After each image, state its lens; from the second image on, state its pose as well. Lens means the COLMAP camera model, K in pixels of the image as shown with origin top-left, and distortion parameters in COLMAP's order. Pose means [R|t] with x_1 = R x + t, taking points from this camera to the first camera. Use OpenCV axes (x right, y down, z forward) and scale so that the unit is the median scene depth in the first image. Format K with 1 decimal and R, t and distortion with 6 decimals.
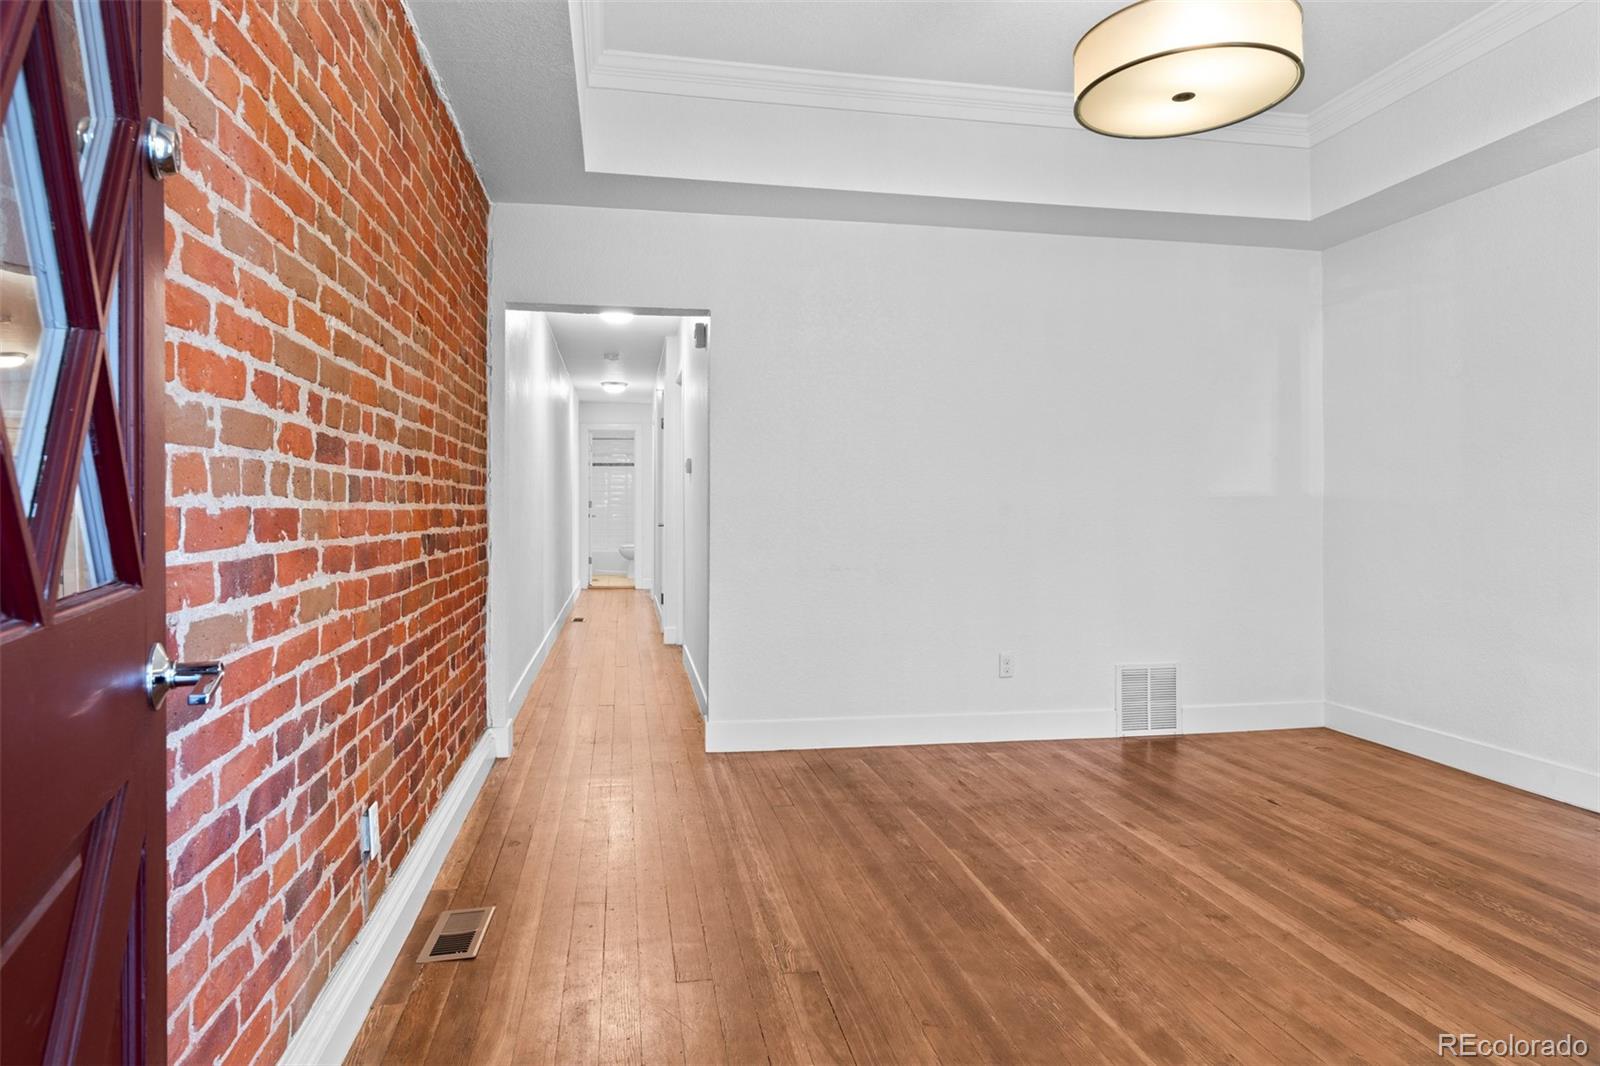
lens RADIAL K [[935.7, 0, 790.0], [0, 935.7, 510.6], [0, 0, 1]] dist [-0.000589, 0.000025]
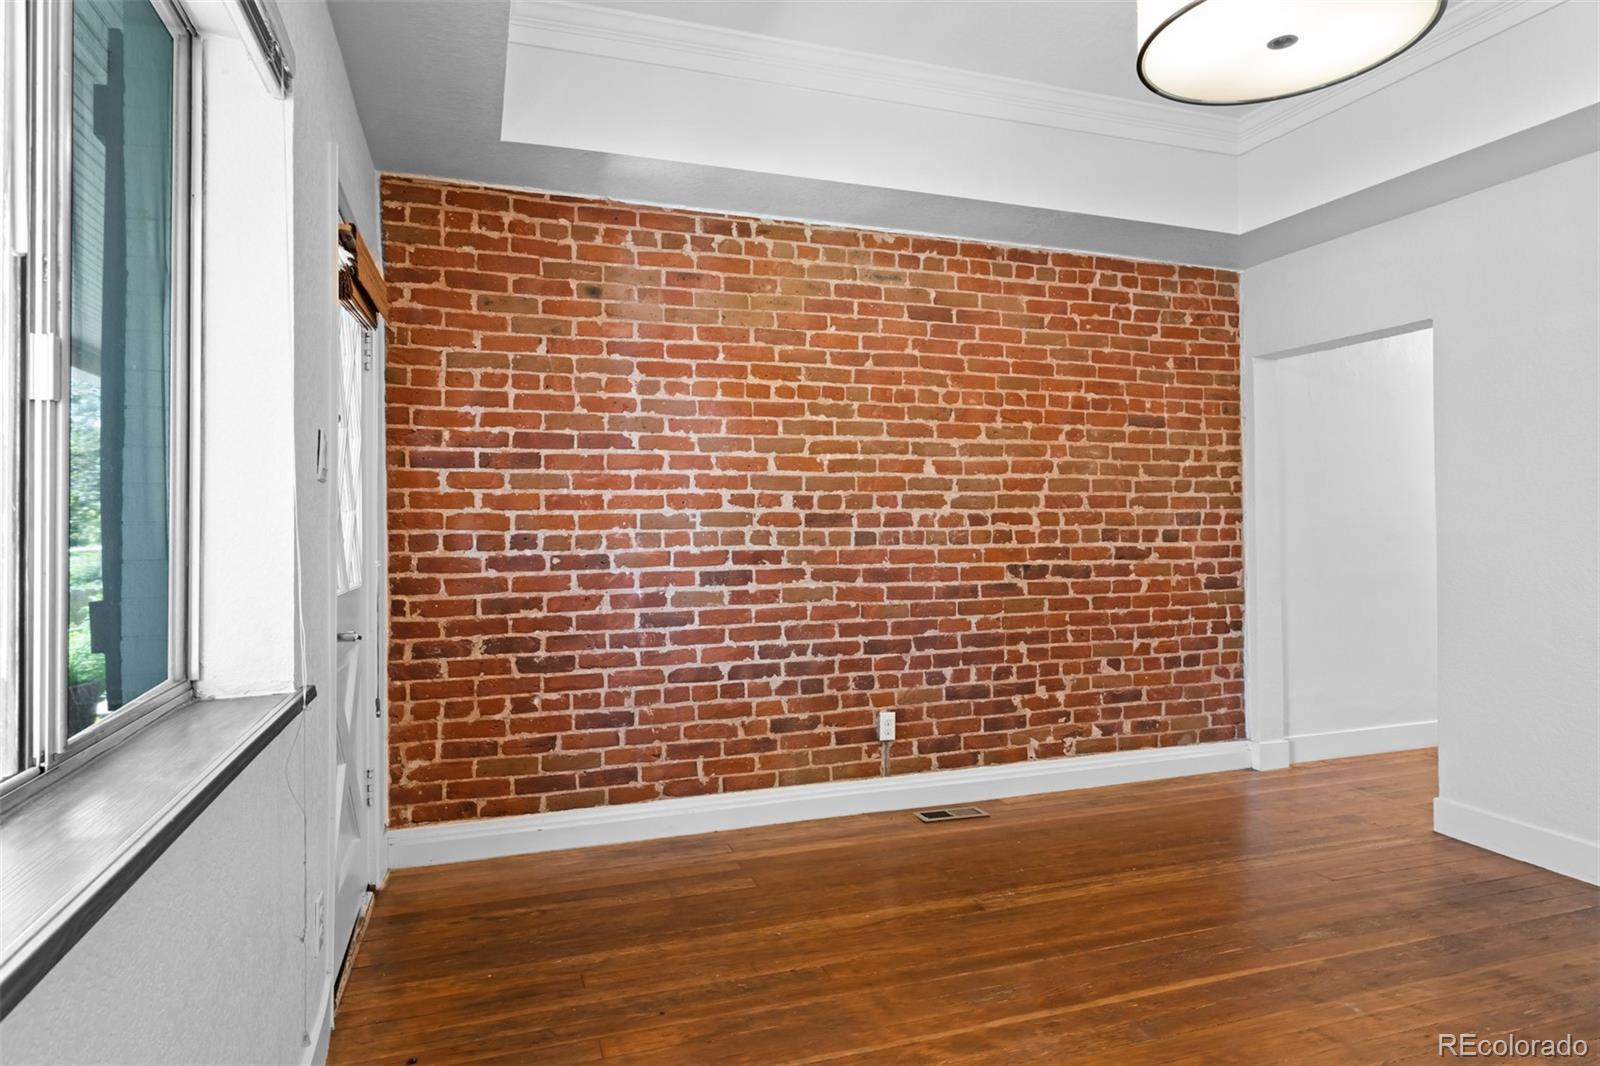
lens RADIAL K [[935.7, 0, 797.5], [0, 935.7, 511.8], [0, 0, 1]] dist [-0.000589, 0.000025]
pose [[0.149271, -0.010064, -0.988745, 0.998533], [-0.000982, 0.999946, -0.010327, -0.041693], [0.988796, 0.002512, 0.149253, 0.416081]]
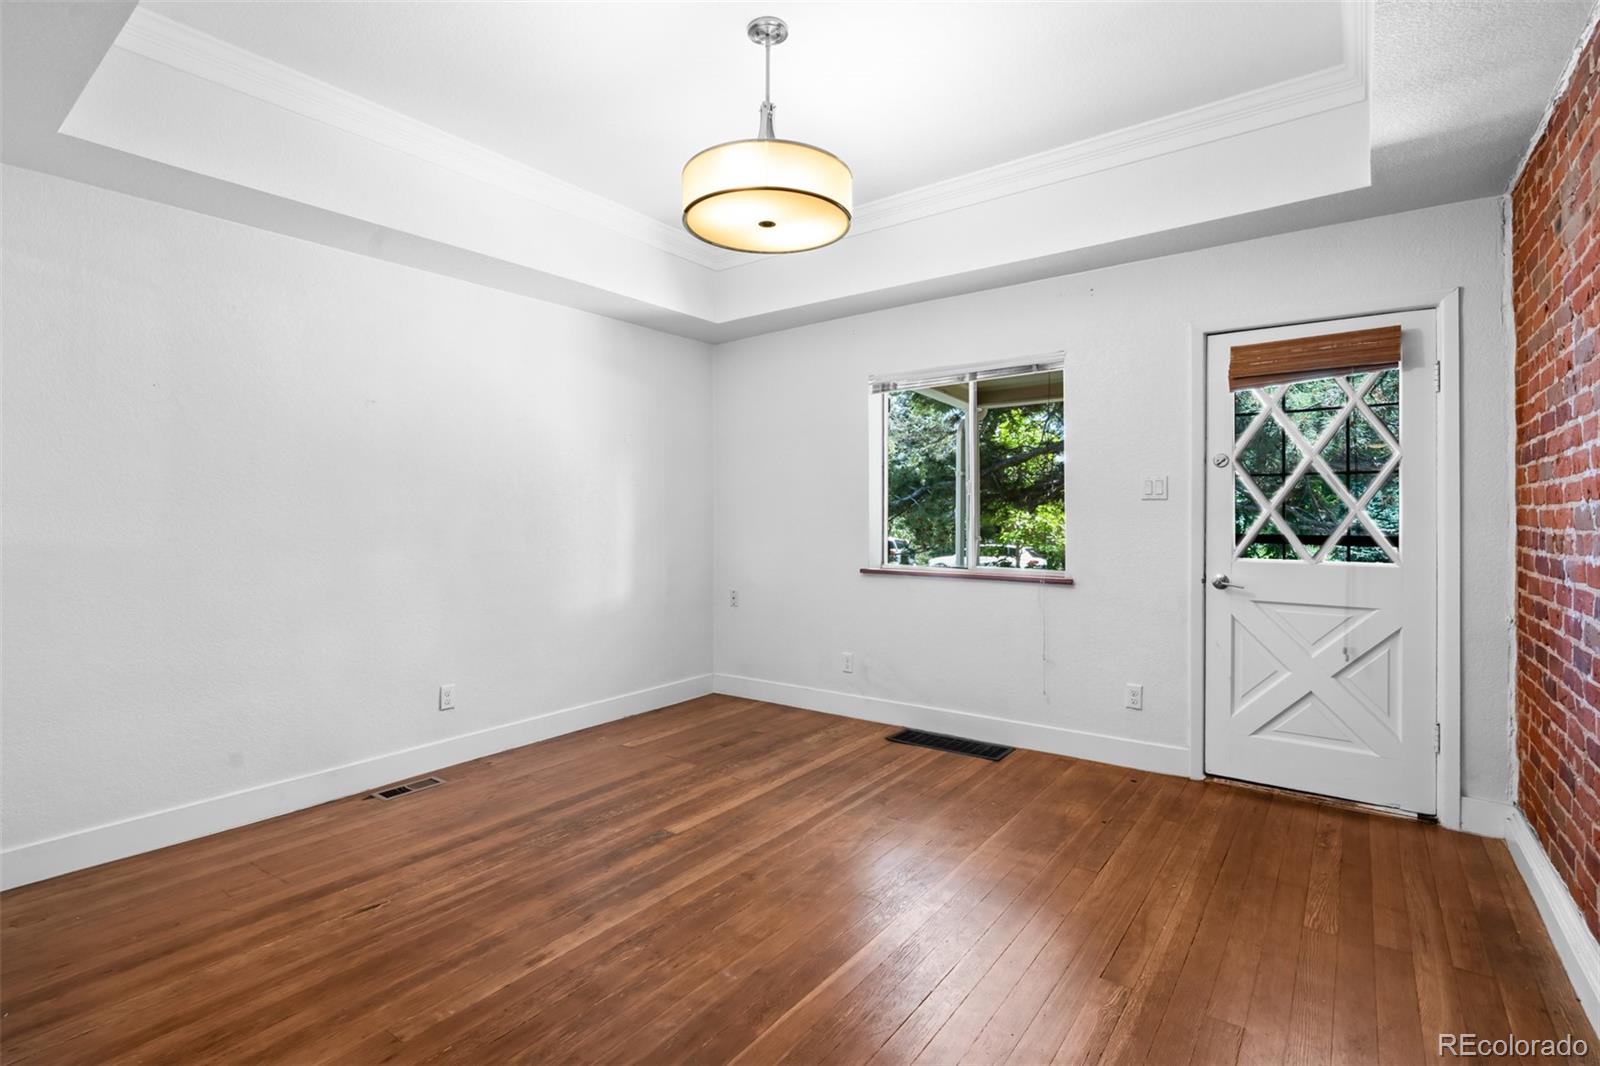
lens RADIAL K [[739.0, 0, 788.5], [0, 739.0, 508.0], [0, 0, 1]] dist [-0.007333, 0.002917]
pose [[-0.670372, 0.014748, 0.741879, -0.291585], [0.006706, 0.999882, -0.013818, -0.046568], [-0.741995, -0.004288, -0.670392, 1.440291]]
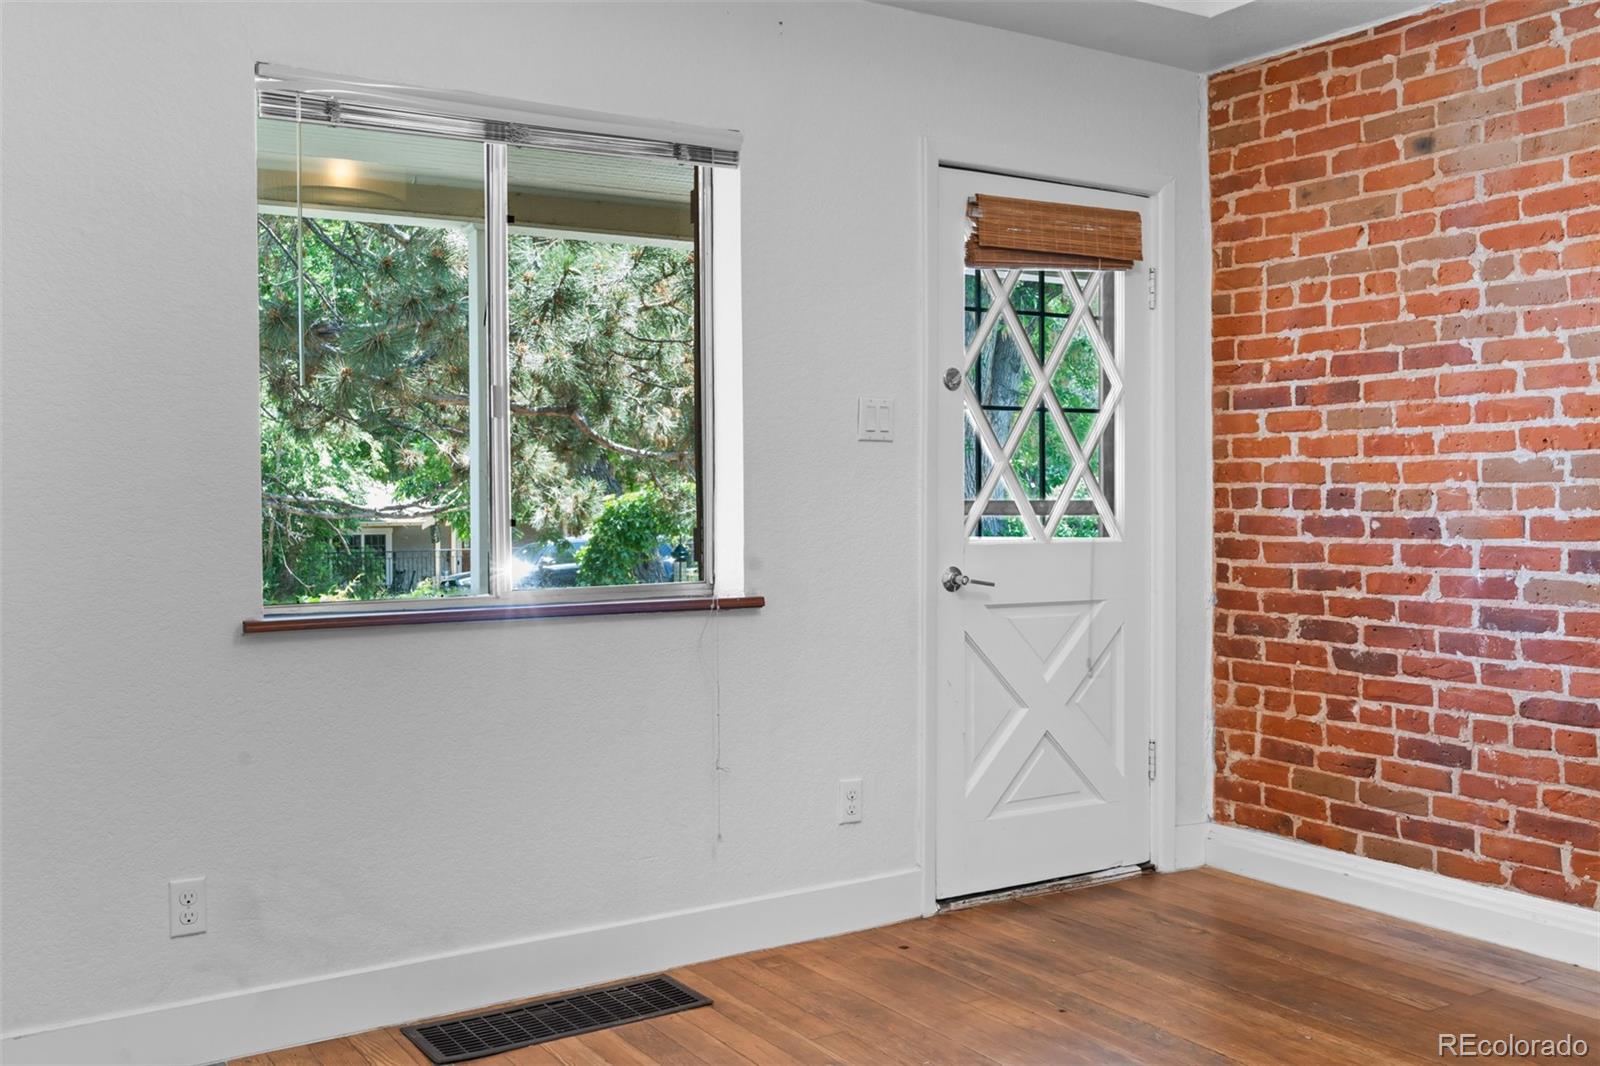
lens RADIAL K [[1518.9, 0, 769.0], [0, 1518.9, 516.6], [0, 0, 1]] dist [0.006669, 0.000000]
pose [[-0.932748, 0.016647, -0.360145, 0.821855], [0.007877, 0.999636, 0.025804, -0.040723], [0.360444, 0.021232, -0.932539, 1.445400]]
